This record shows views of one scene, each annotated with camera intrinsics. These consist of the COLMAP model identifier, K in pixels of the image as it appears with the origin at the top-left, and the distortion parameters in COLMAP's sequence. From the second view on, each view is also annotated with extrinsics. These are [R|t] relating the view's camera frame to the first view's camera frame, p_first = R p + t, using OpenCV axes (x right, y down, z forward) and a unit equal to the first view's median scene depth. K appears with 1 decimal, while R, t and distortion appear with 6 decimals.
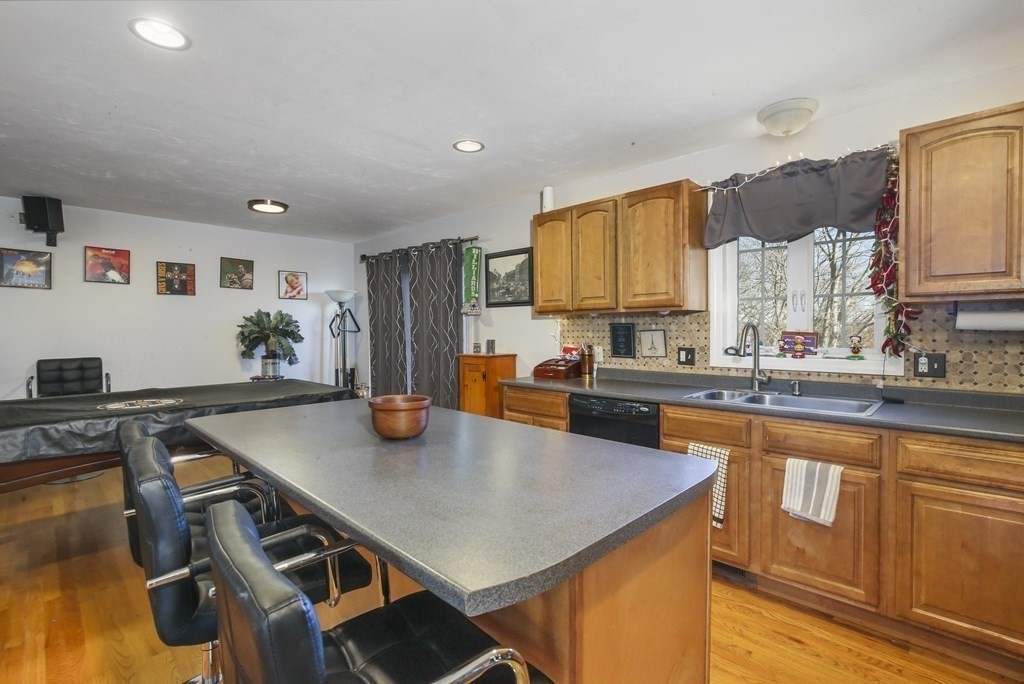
lens RADIAL K [[489.2, 0, 519.4], [0, 489.2, 327.5], [0, 0, 1]] dist [-0.000751, -0.000093]
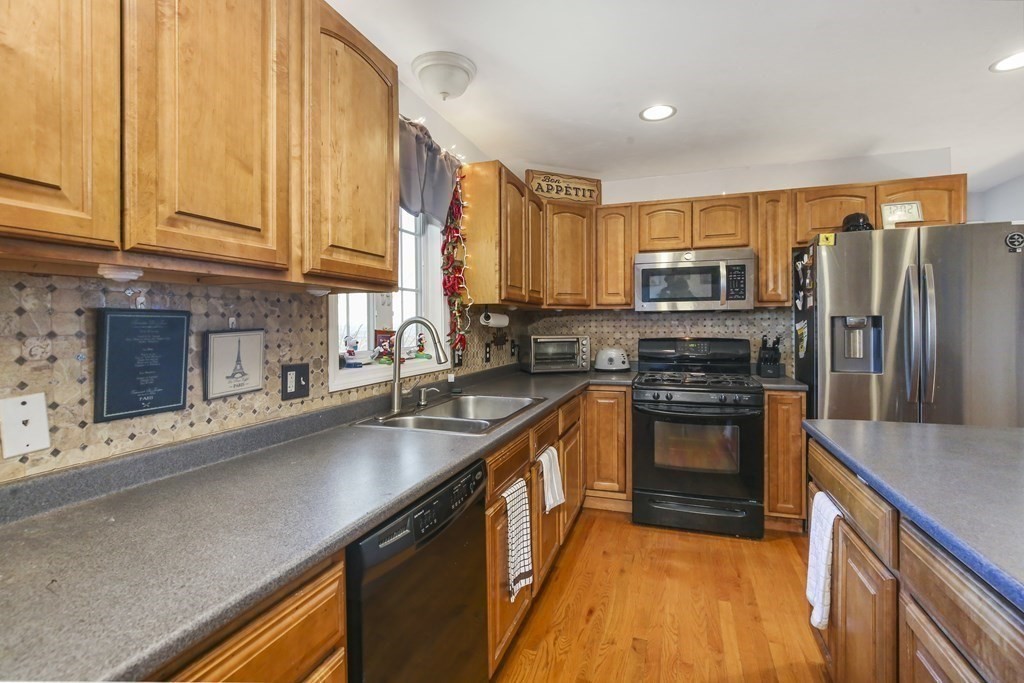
lens RADIAL K [[489.2, 0, 519.4], [0, 489.2, 327.0], [0, 0, 1]] dist [-0.000751, -0.000093]
pose [[-0.439407, 0.004453, 0.898277, -0.201393], [0.007671, 0.999970, -0.001204, 0.005123], [-0.898255, 0.006361, -0.439428, 0.961874]]
